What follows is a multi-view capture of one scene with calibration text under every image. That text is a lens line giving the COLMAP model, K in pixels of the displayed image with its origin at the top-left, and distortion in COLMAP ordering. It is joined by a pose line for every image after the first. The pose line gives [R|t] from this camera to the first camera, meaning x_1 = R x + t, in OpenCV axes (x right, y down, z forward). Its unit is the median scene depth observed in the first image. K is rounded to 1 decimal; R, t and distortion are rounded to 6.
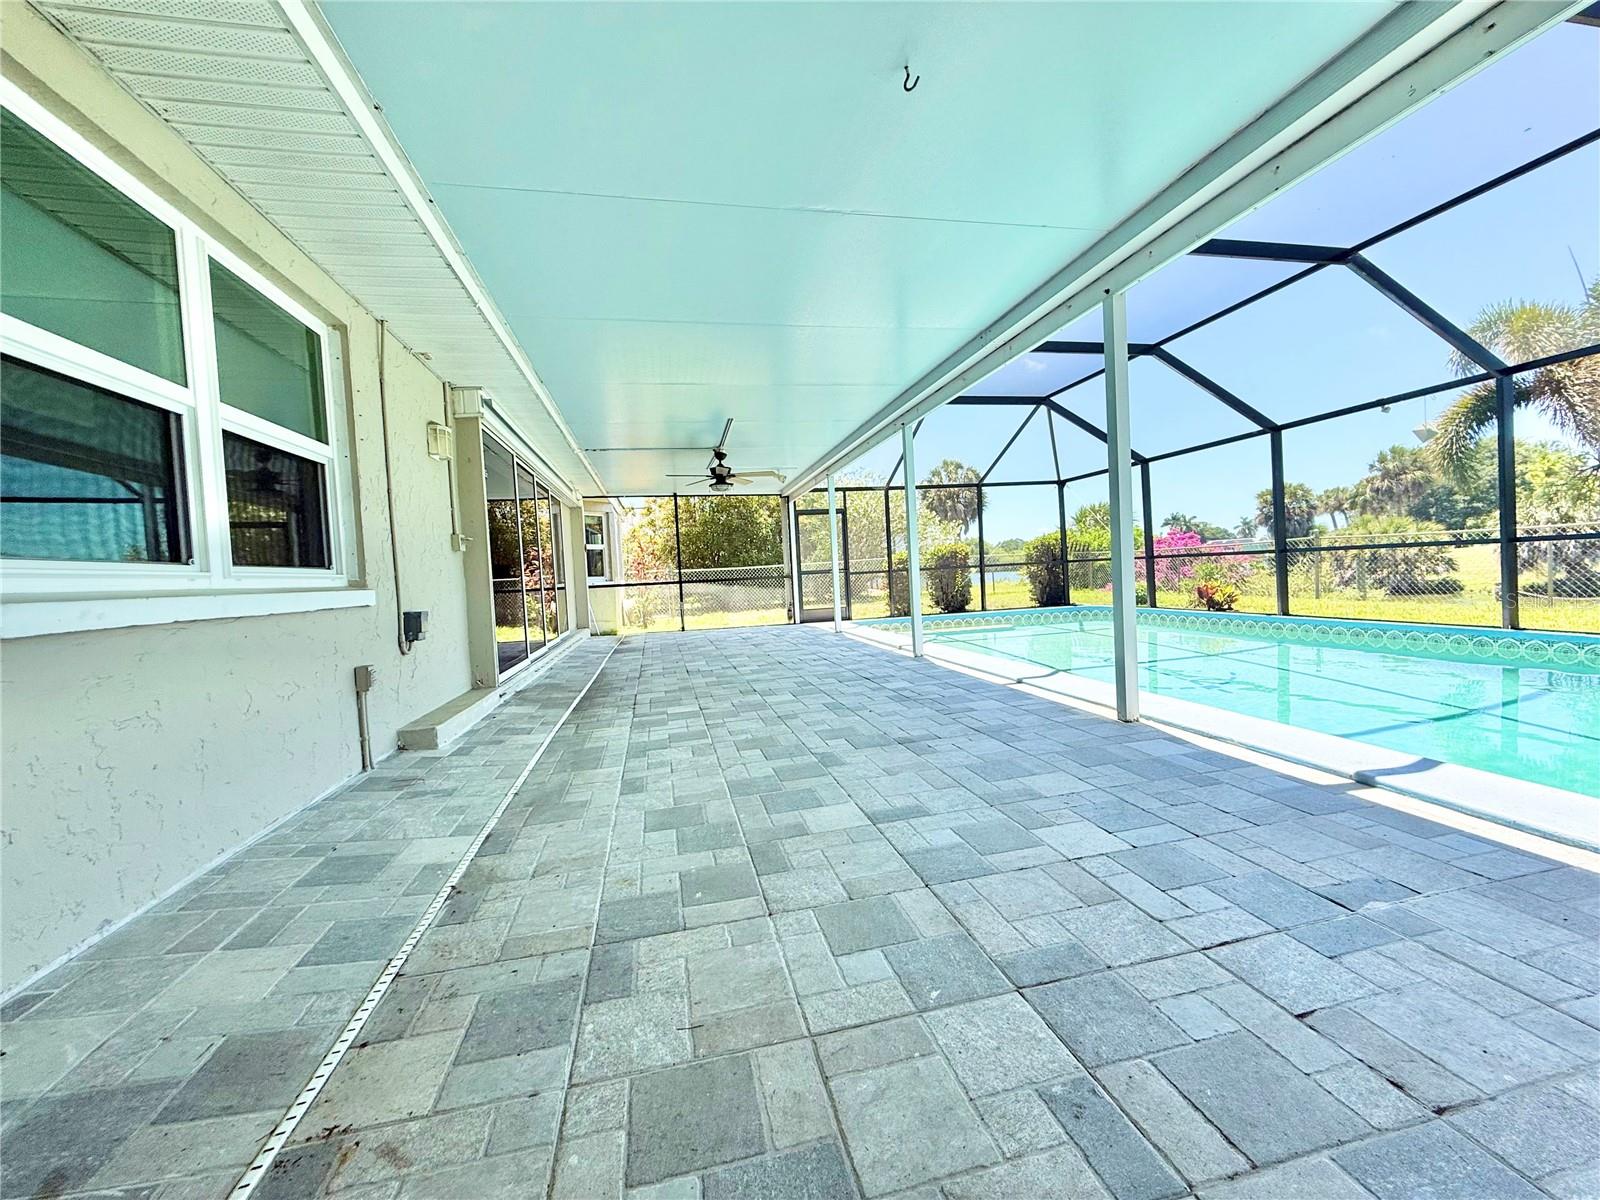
lens RADIAL K [[629.2, 0, 810.0], [0, 629.2, 592.7], [0, 0, 1]] dist [-0.000348, -0.000494]
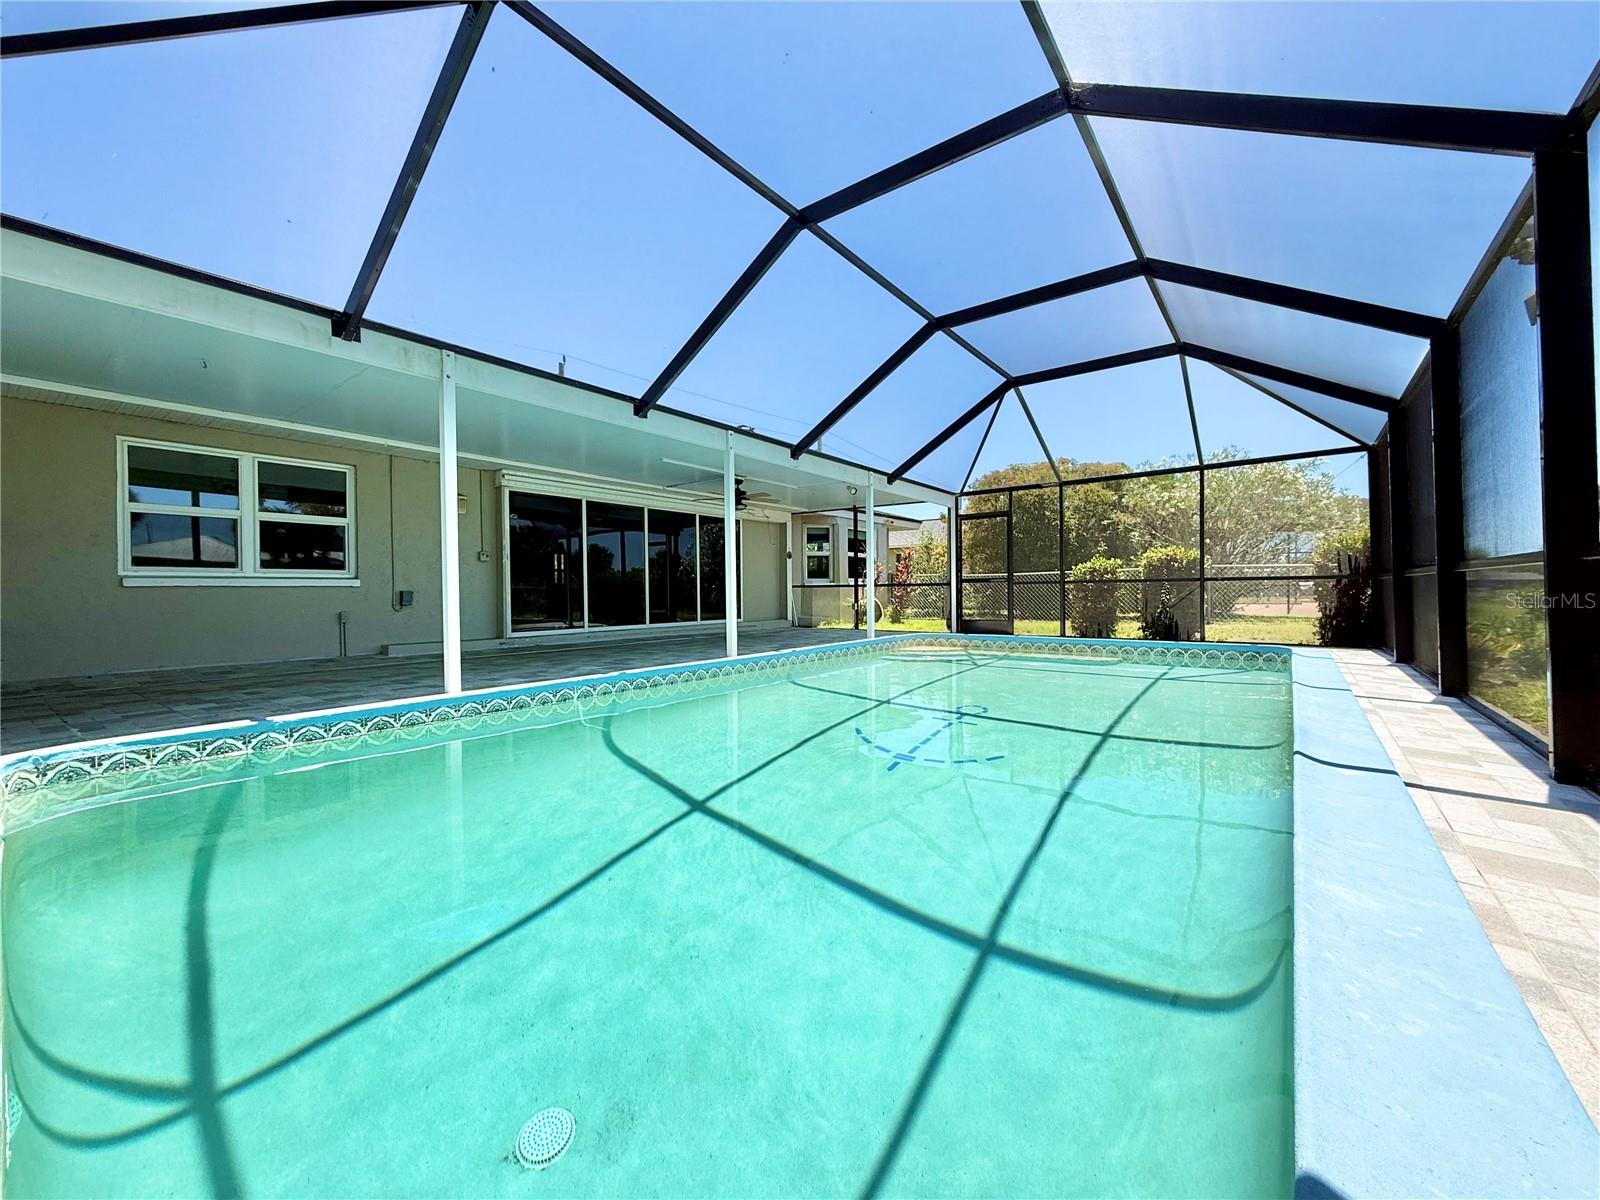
lens RADIAL K [[654.3, 0, 800.0], [0, 654.3, 600.0], [0, 0, 1]] dist [0.000359, -0.000066]
pose [[0.642591, 0.054869, -0.764242, 0.885275], [-0.047321, 0.998371, 0.031890, -0.033896], [0.764746, 0.015672, 0.644141, 0.289893]]
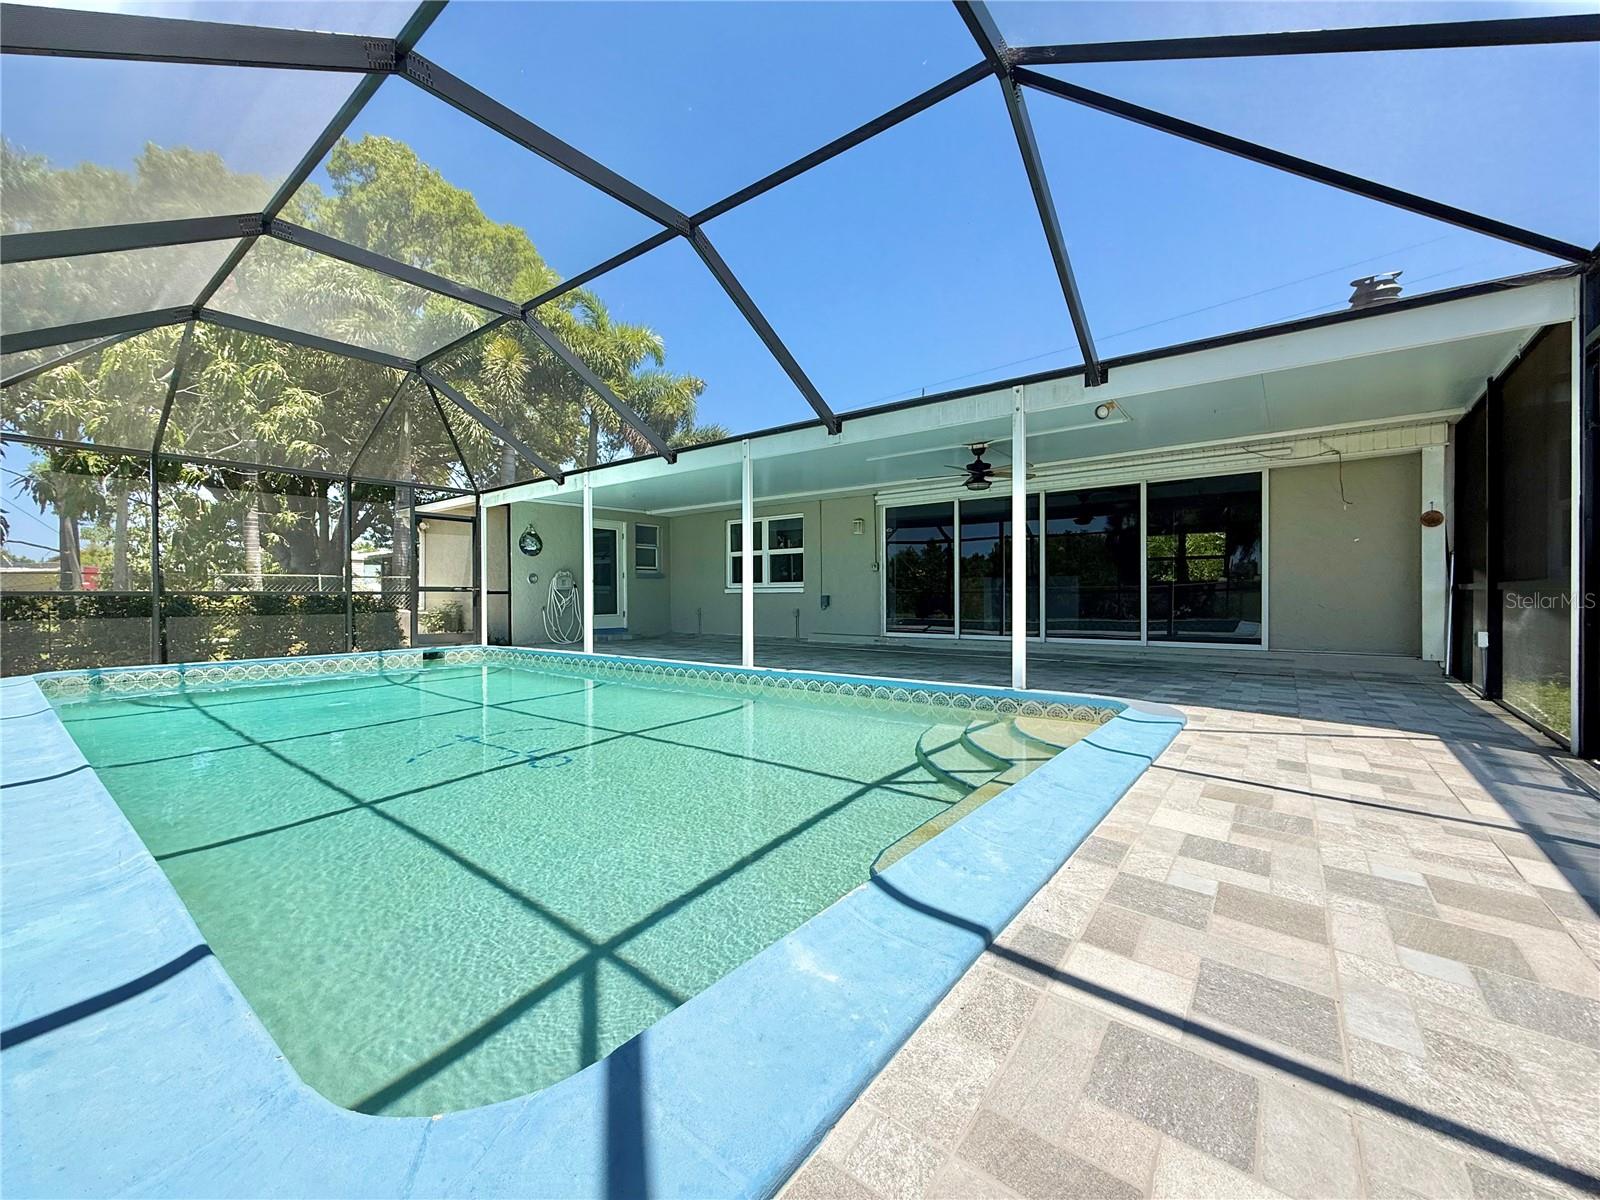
lens RADIAL K [[629.2, 0, 810.0], [0, 629.2, 592.7], [0, 0, 1]] dist [-0.000348, -0.000494]
pose [[-0.766032, 0.048709, -0.640954, 0.609945], [0.021620, 0.998513, 0.050042, -0.061111], [0.642439, 0.024476, -0.765946, 1.505280]]
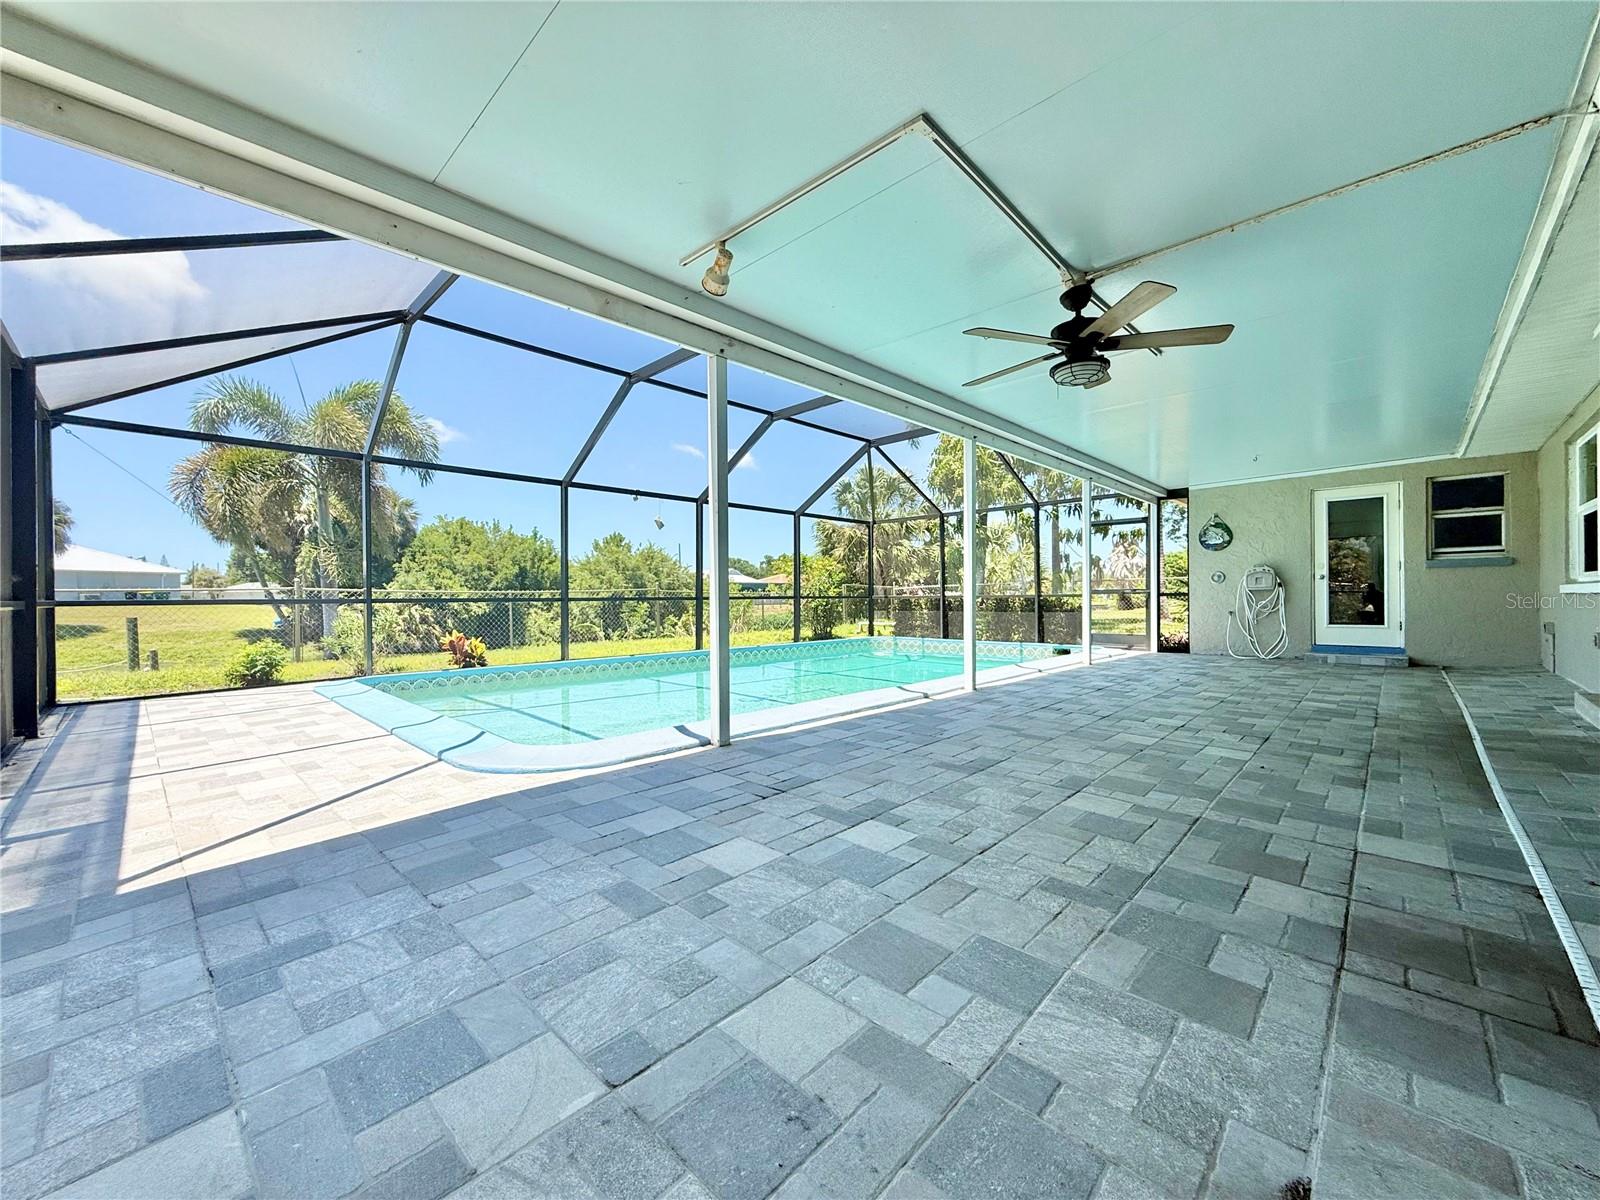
lens RADIAL K [[629.2, 0, 810.0], [0, 629.2, 592.7], [0, 0, 1]] dist [-0.000348, -0.000494]
pose [[-0.554528, 0.056528, 0.830243, -0.371904], [0.062180, 0.997716, -0.026400, -0.023496], [-0.829839, 0.036985, -0.556776, 1.327430]]
